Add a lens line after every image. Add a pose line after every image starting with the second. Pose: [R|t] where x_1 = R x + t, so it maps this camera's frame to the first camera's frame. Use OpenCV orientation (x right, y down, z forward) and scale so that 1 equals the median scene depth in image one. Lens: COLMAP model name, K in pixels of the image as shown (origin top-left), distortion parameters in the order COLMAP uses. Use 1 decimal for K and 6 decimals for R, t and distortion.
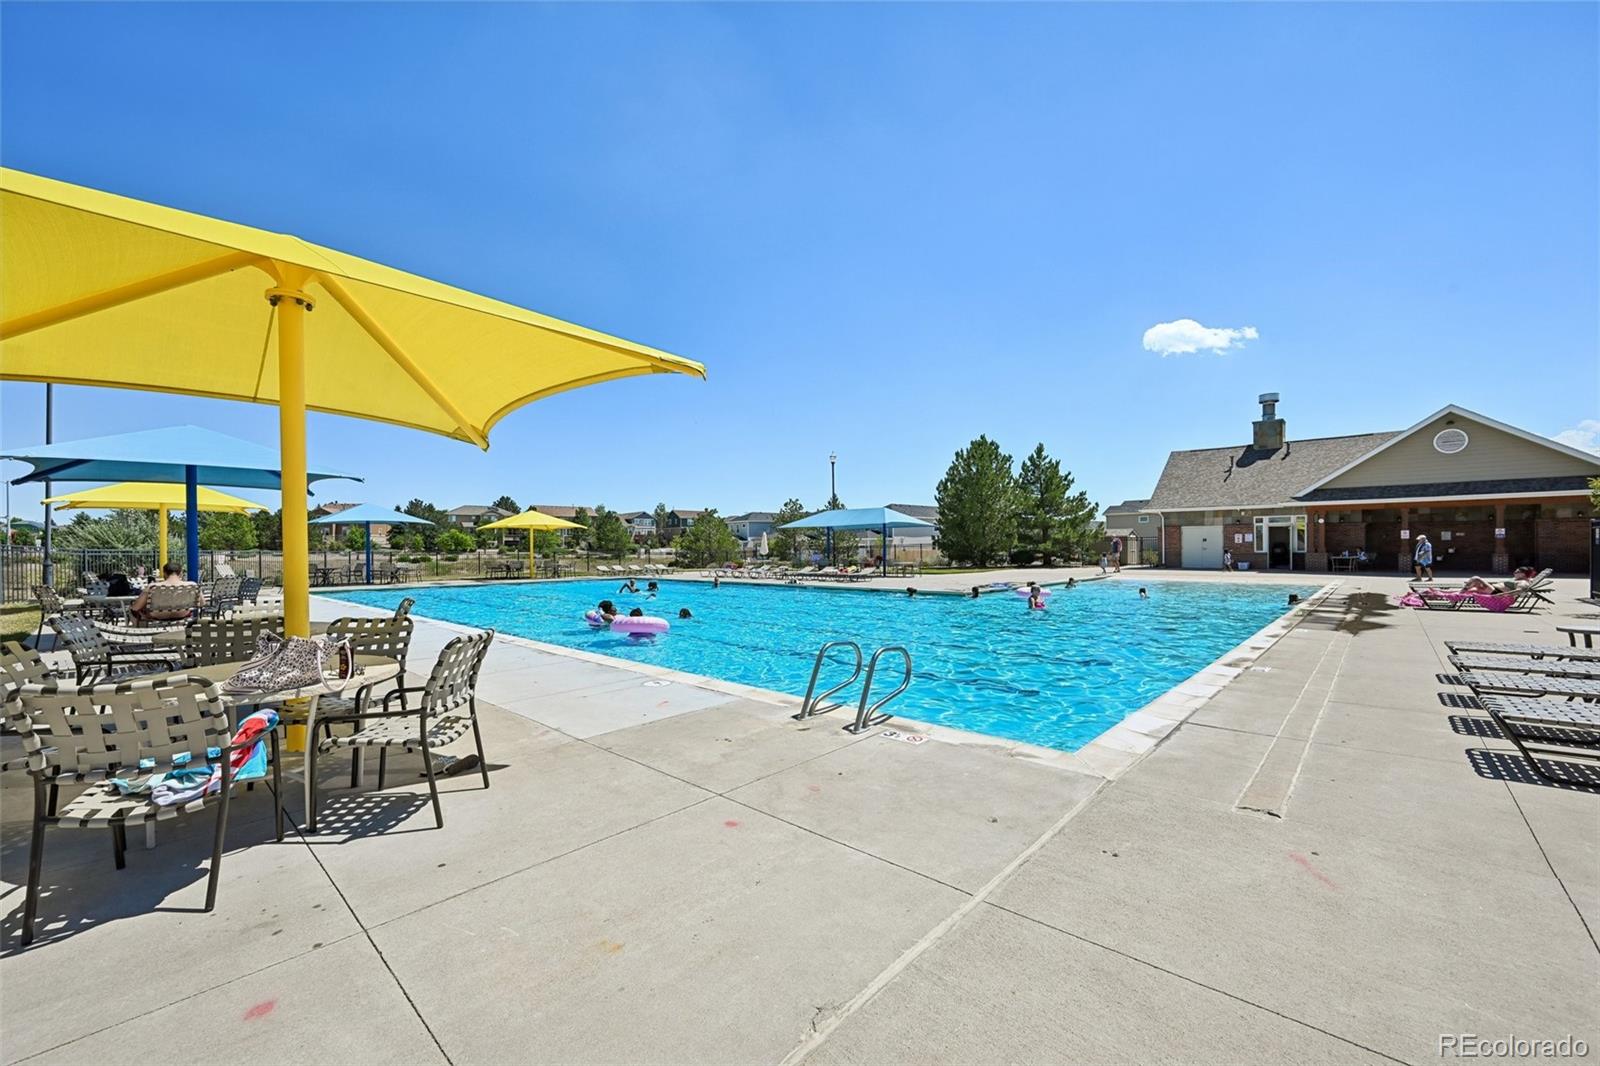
lens RADIAL K [[645.8, 0, 807.5], [0, 645.8, 547.6], [0, 0, 1]] dist [0.000022, 0.000010]
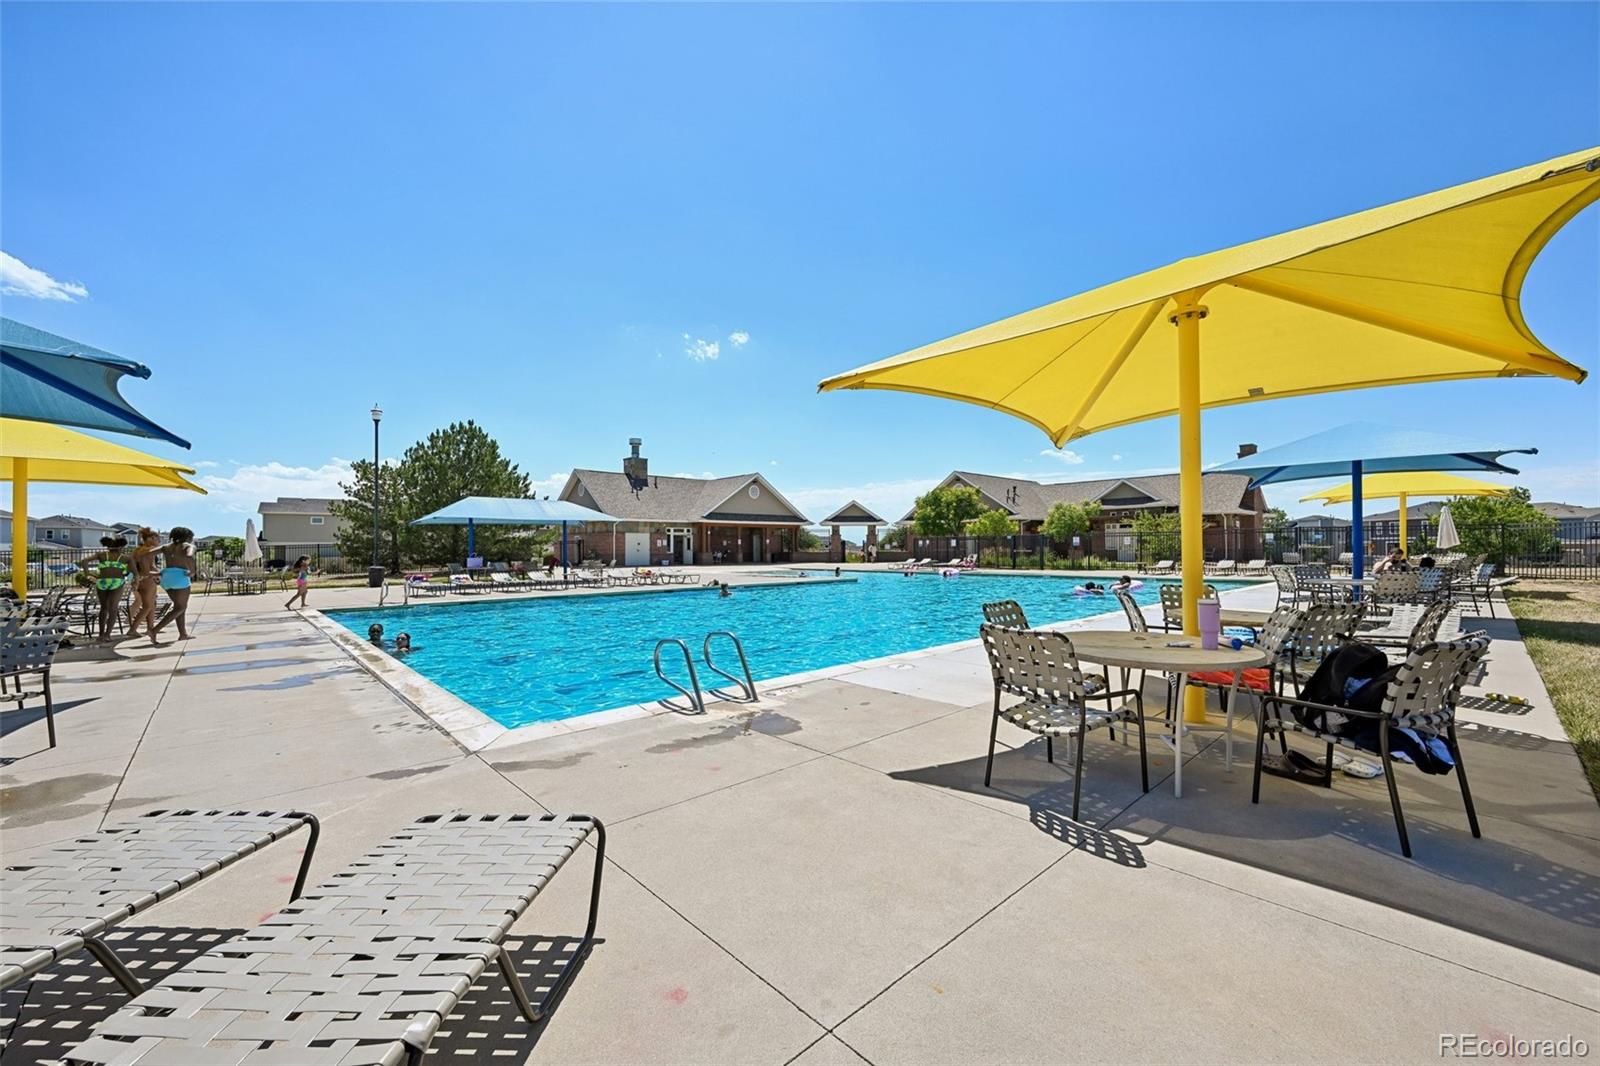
lens RADIAL K [[645.8, 0, 807.5], [0, 645.8, 547.6], [0, 0, 1]] dist [0.000022, 0.000010]
pose [[0.084388, 0.006708, 0.996410, -0.697852], [0.000792, 0.999977, -0.006799, 0.005564], [-0.996433, 0.001363, 0.084381, 0.573909]]
